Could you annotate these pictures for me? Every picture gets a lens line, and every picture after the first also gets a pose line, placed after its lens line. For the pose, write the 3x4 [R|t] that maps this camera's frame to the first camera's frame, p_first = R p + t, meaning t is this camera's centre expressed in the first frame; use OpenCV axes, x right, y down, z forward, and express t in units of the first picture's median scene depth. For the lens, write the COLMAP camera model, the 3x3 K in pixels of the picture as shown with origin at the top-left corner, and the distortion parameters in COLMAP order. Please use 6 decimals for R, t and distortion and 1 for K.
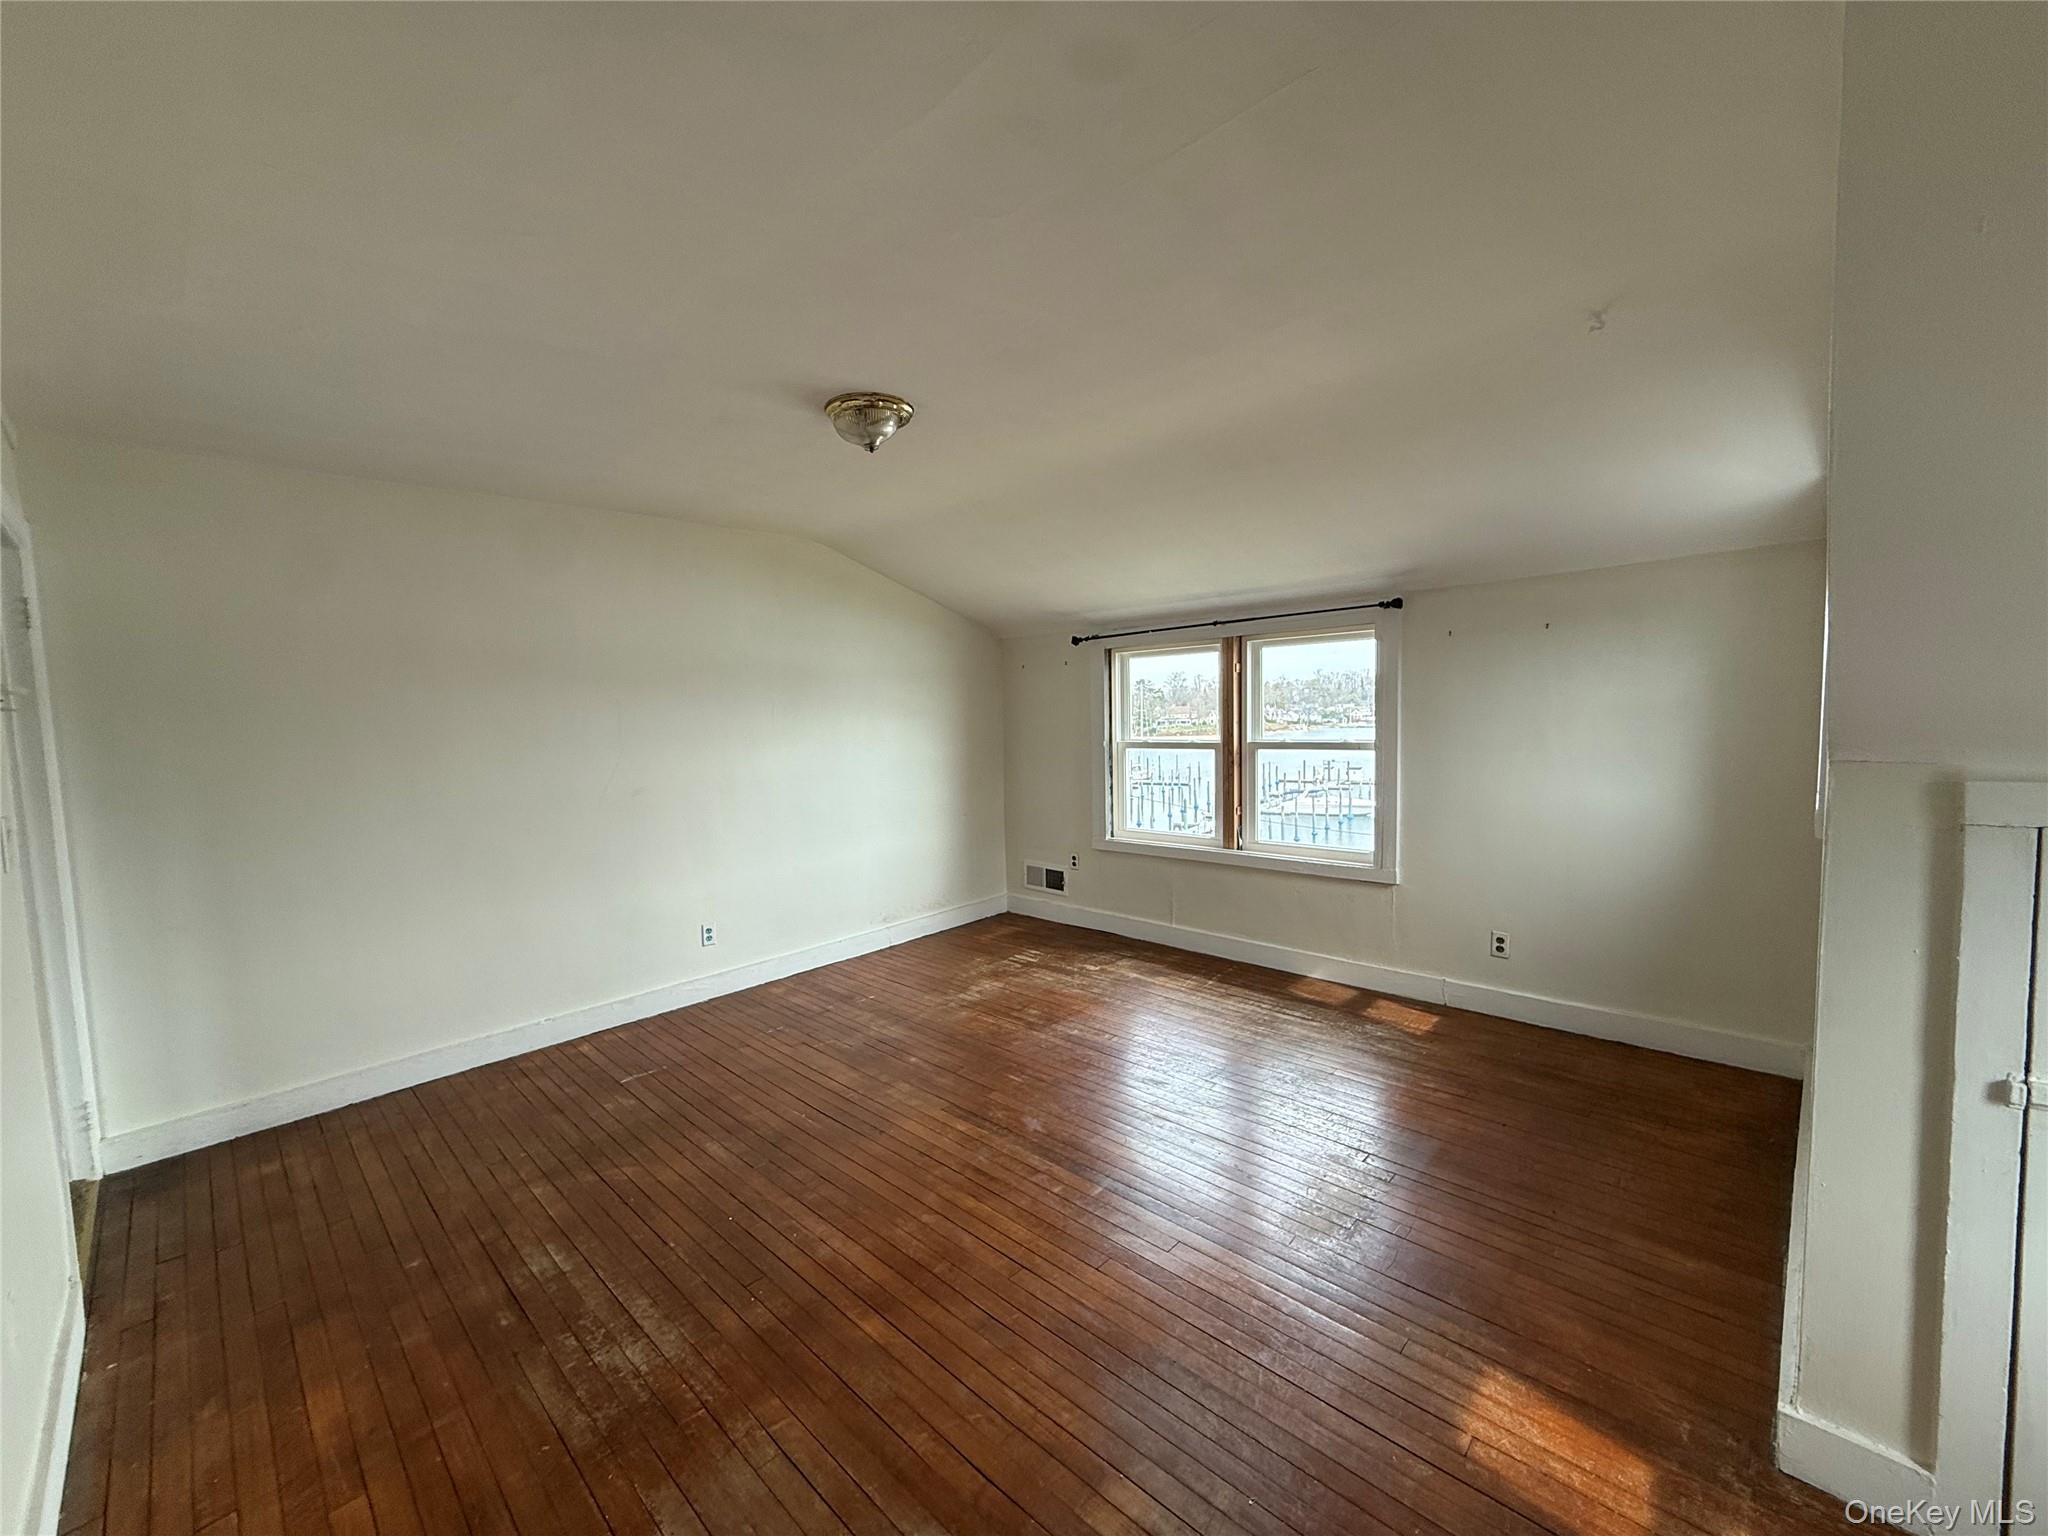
lens RADIAL K [[817.0, 0, 1020.3], [0, 817.0, 776.6], [0, 0, 1]] dist [0.003074, 0.000172]
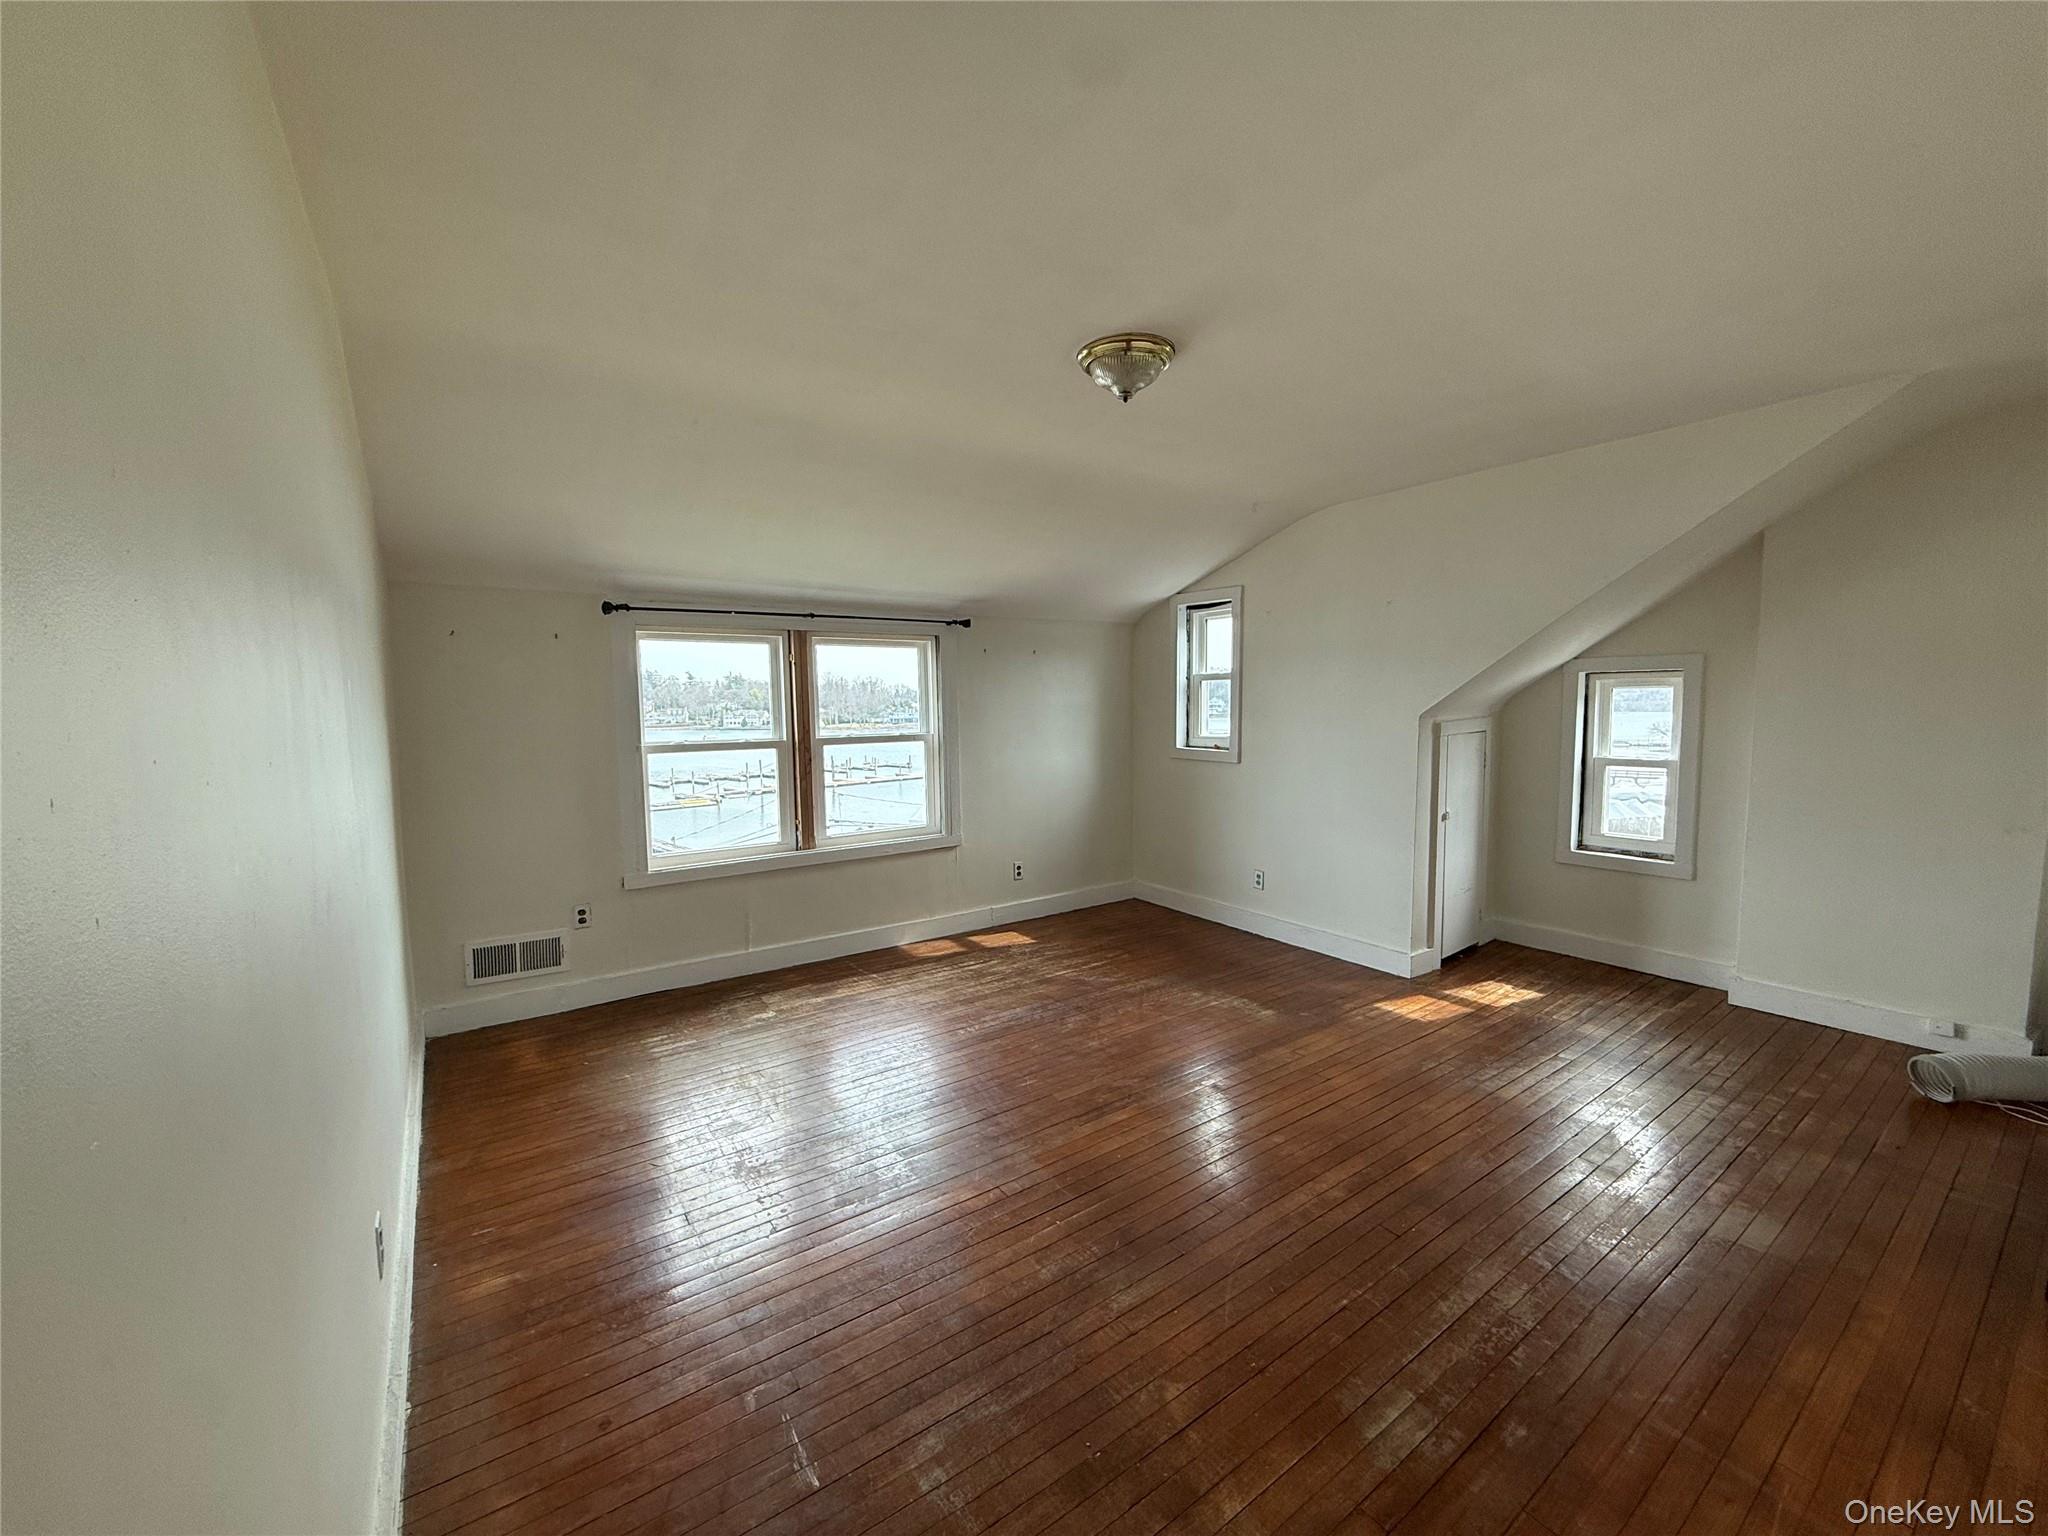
lens RADIAL K [[817.0, 0, 1022.5], [0, 817.0, 775.6], [0, 0, 1]] dist [0.003074, 0.000172]
pose [[0.187168, -0.061293, 0.980414, -0.777912], [0.086345, 0.995215, 0.045734, -0.025329], [-0.978526, 0.076094, 0.191565, 0.676925]]
